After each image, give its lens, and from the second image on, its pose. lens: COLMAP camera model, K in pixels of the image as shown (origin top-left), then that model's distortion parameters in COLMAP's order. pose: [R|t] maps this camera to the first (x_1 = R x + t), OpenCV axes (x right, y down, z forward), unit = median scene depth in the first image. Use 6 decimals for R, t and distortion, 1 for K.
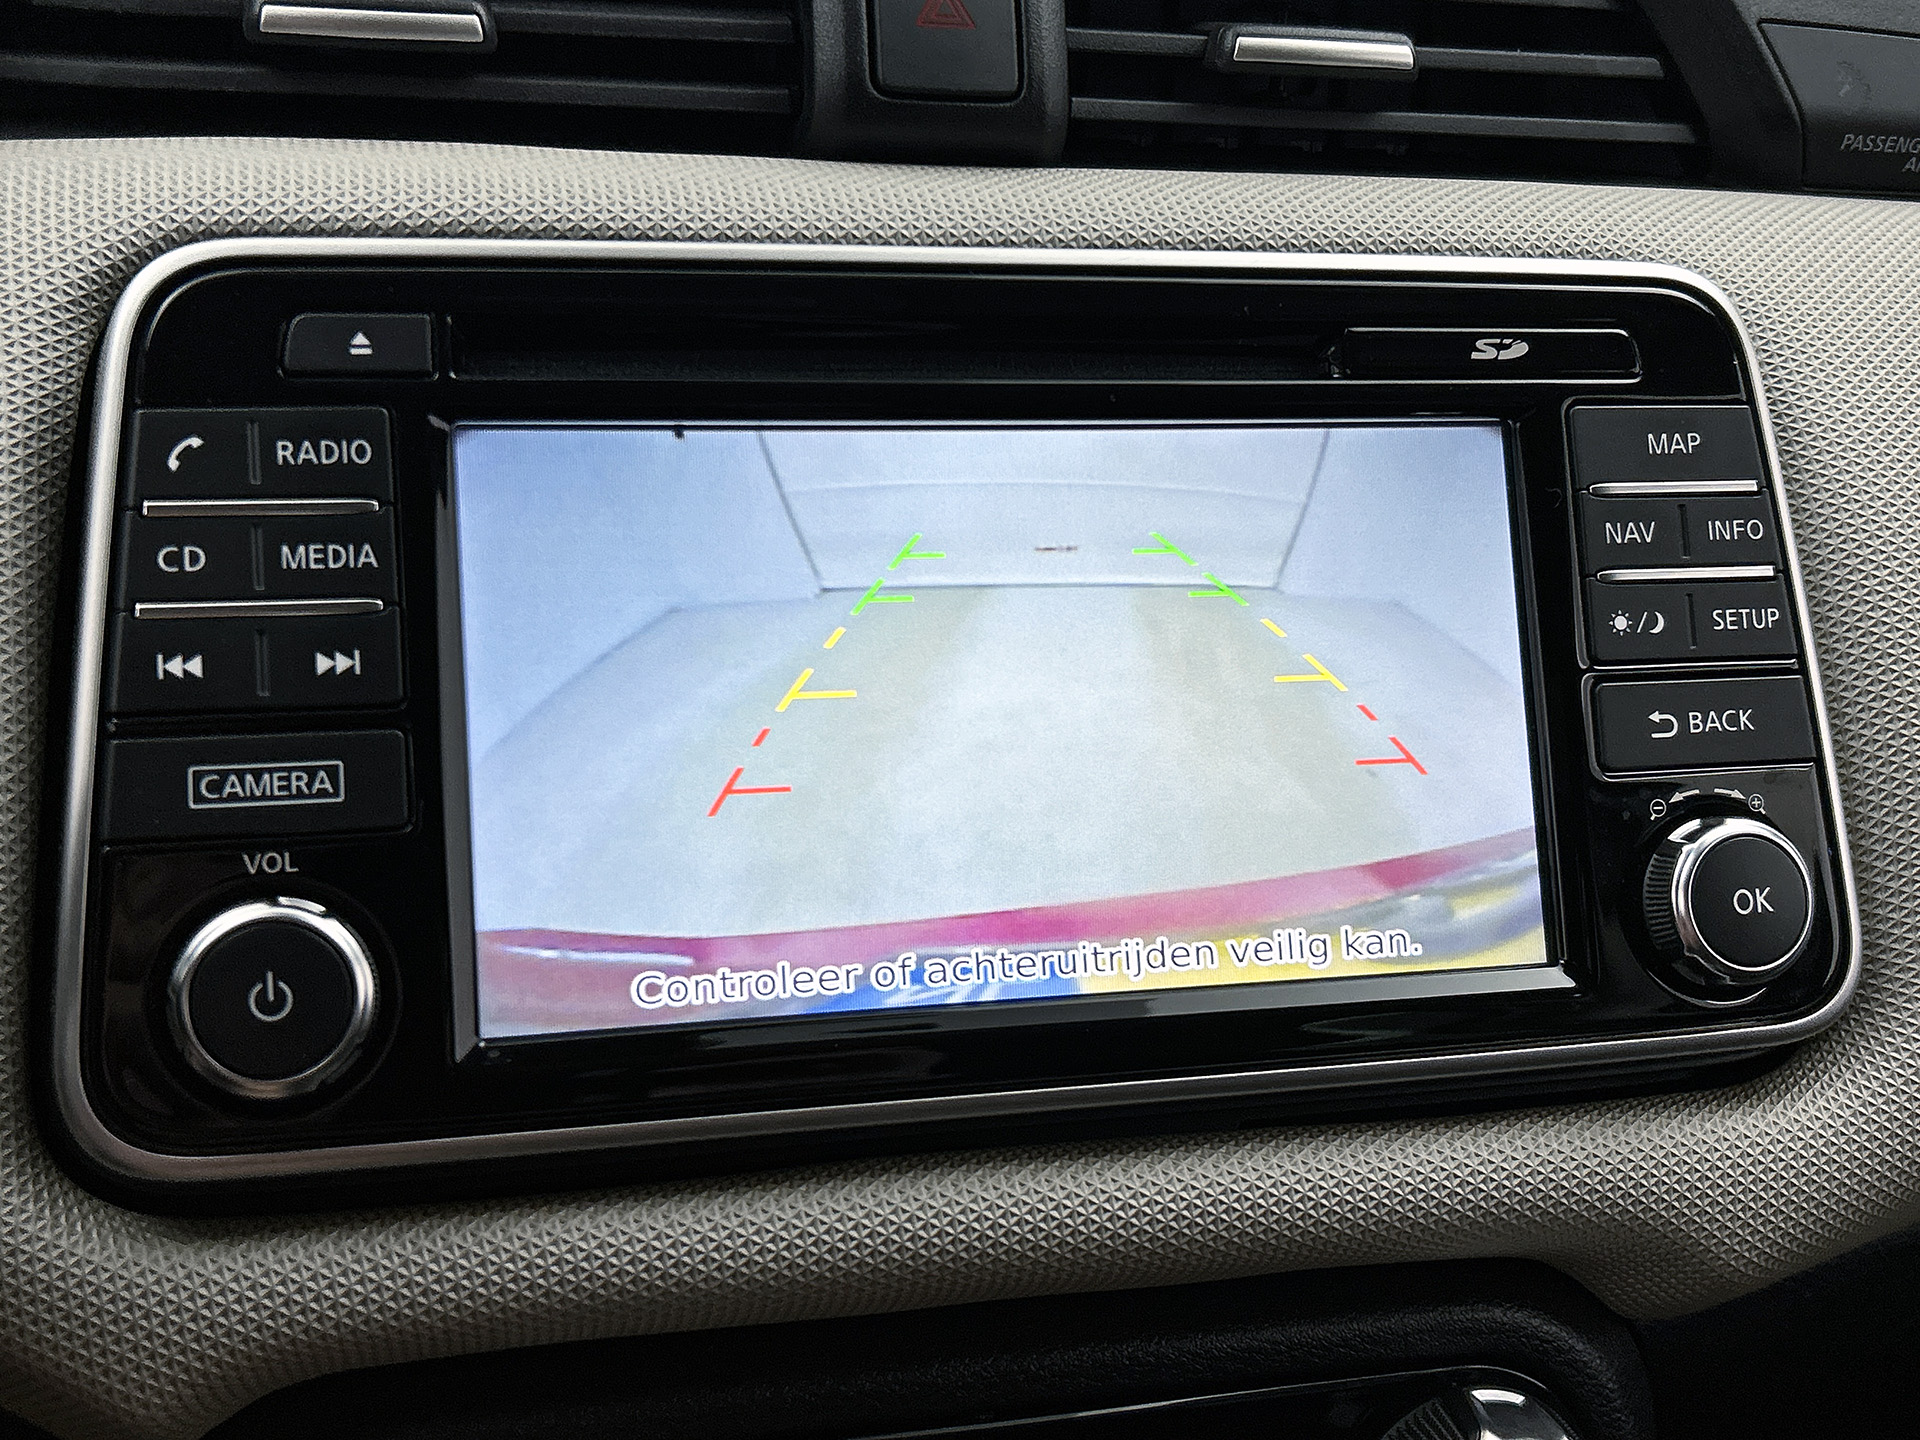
lens RADIAL K [[2191.0, 0, 960.0], [0, 2191.0, 720.0], [0, 0, 1]] dist [0.066322, -0.297307]
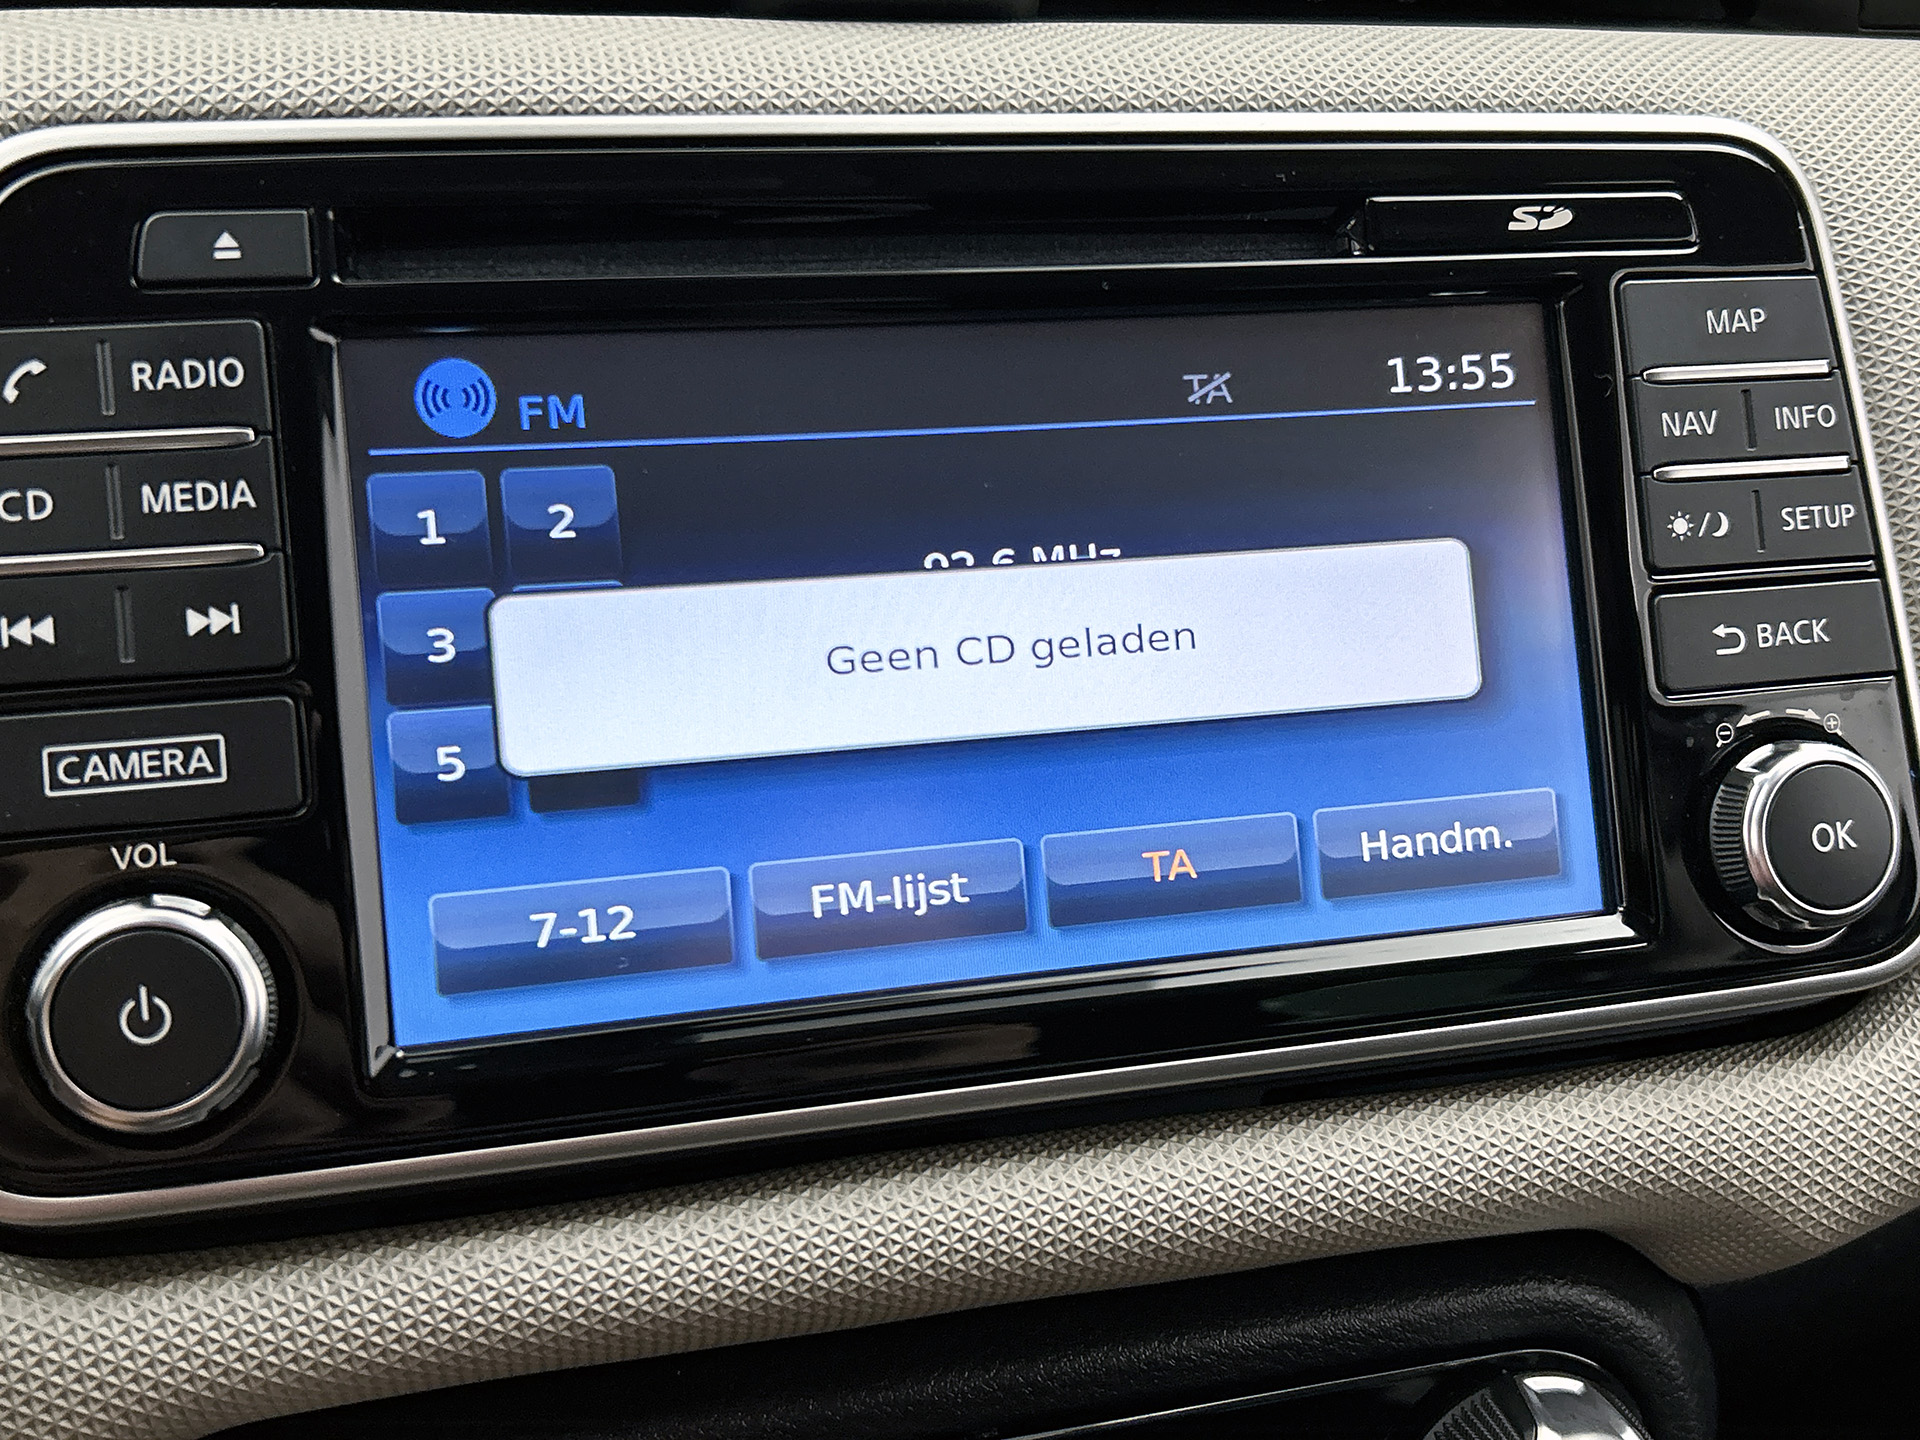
lens RADIAL K [[2157.2, 0, 970.2], [0, 2157.2, 705.0], [0, 0, 1]] dist [0.008868, -0.091586]
pose [[0.999570, -0.027310, 0.010642, 0.002521], [0.026746, 0.998392, 0.049986, -0.023863], [-0.011990, -0.049680, 0.998693, 0.133704]]
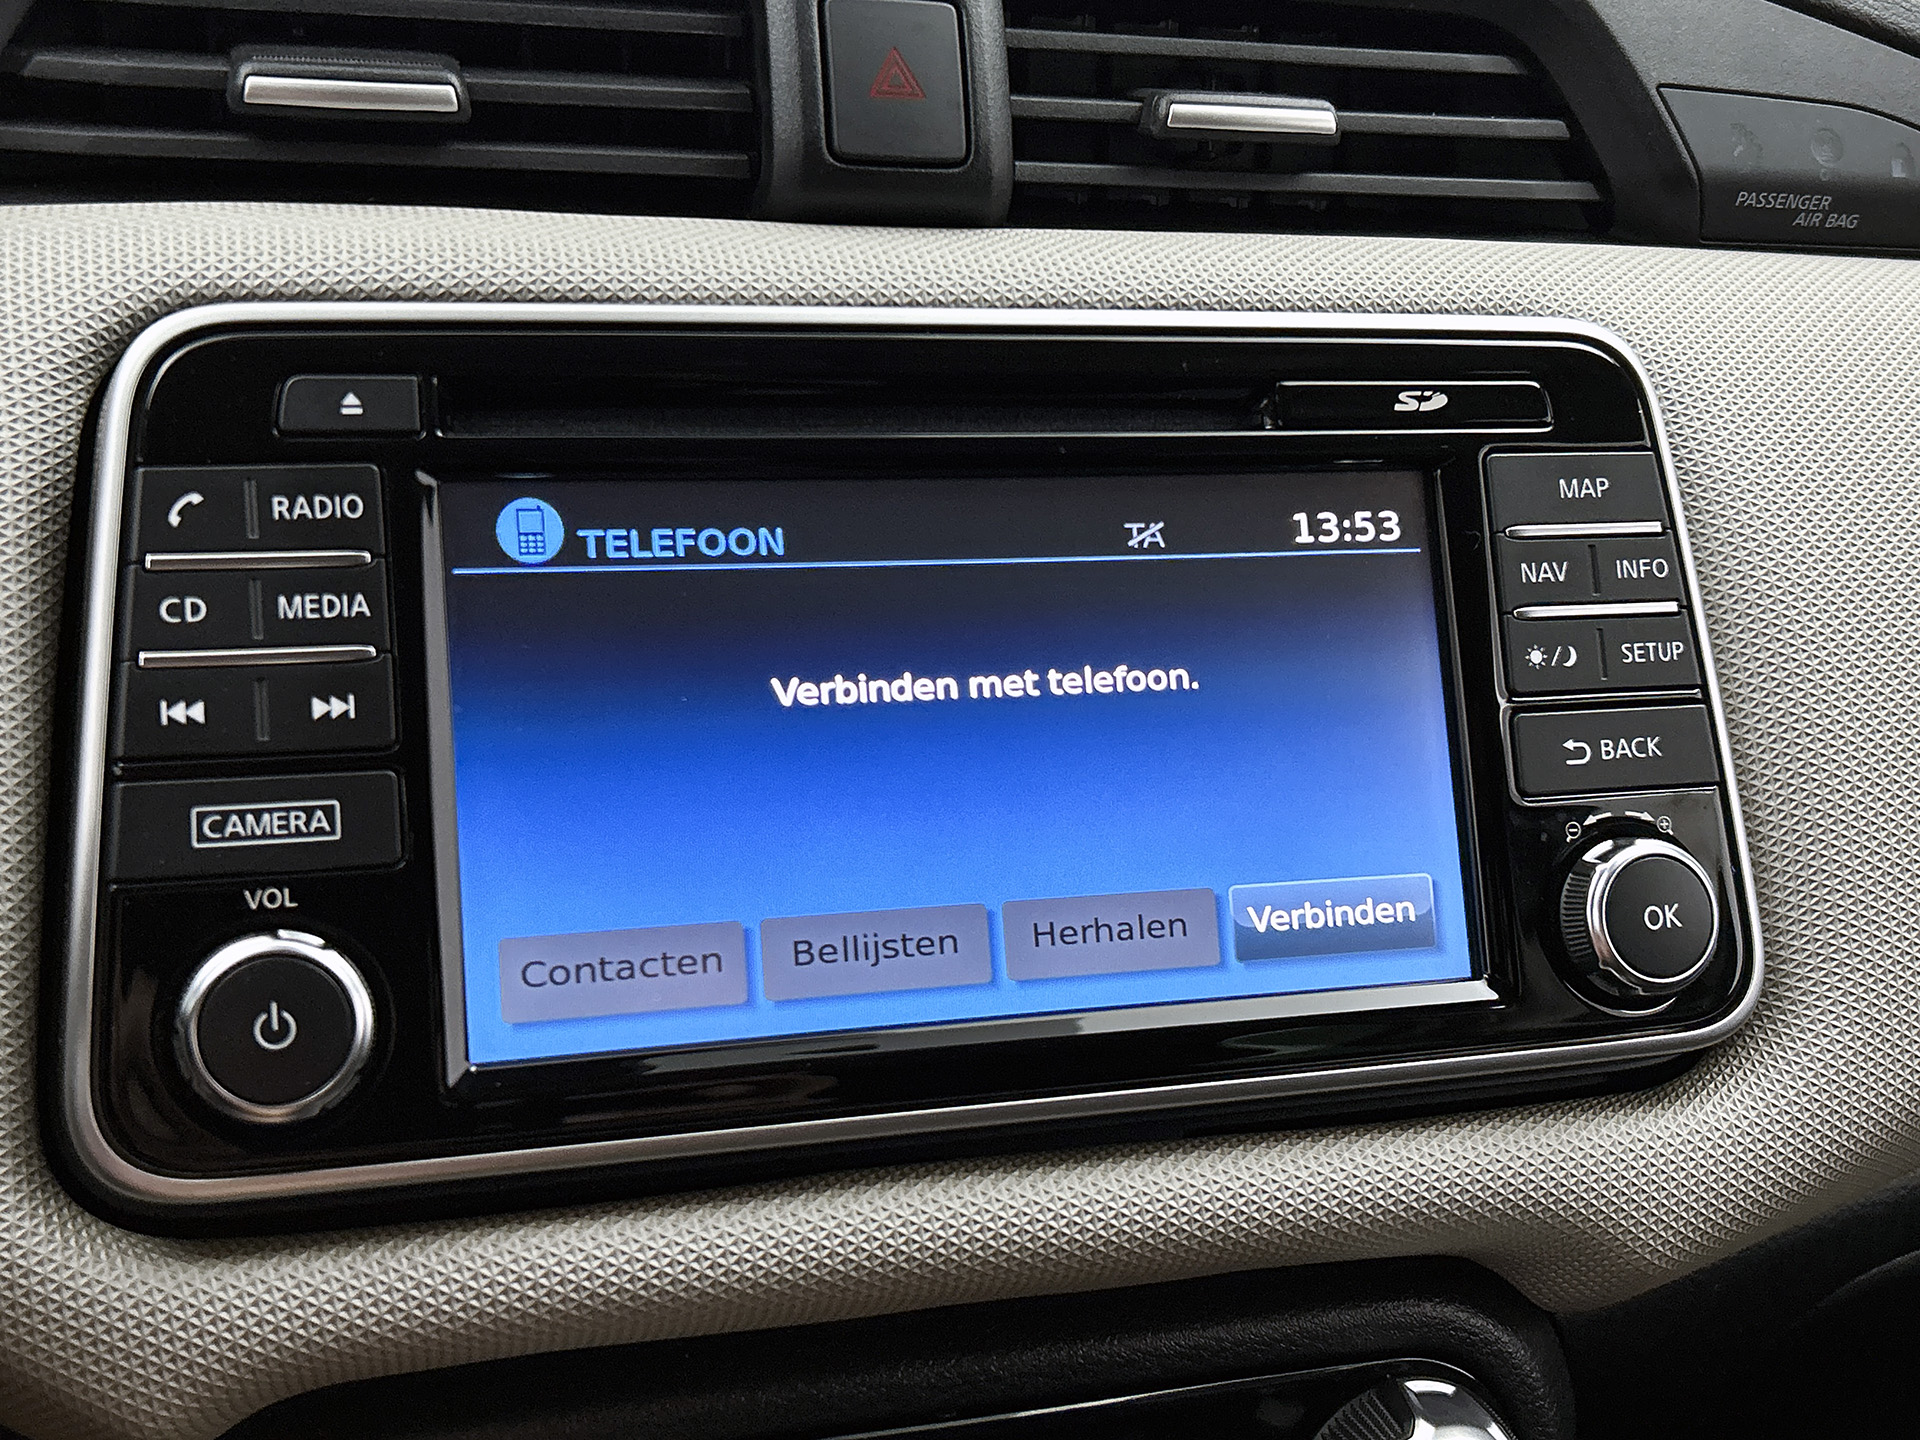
lens RADIAL K [[2178.7, 0, 957.1], [0, 2178.7, 717.4], [0, 0, 1]] dist [0.060763, -0.263347]
pose [[0.999242, -0.008704, 0.037955, -0.021242], [0.009066, 0.999915, -0.009390, -0.007547], [-0.037870, 0.009727, 0.999235, -0.049429]]
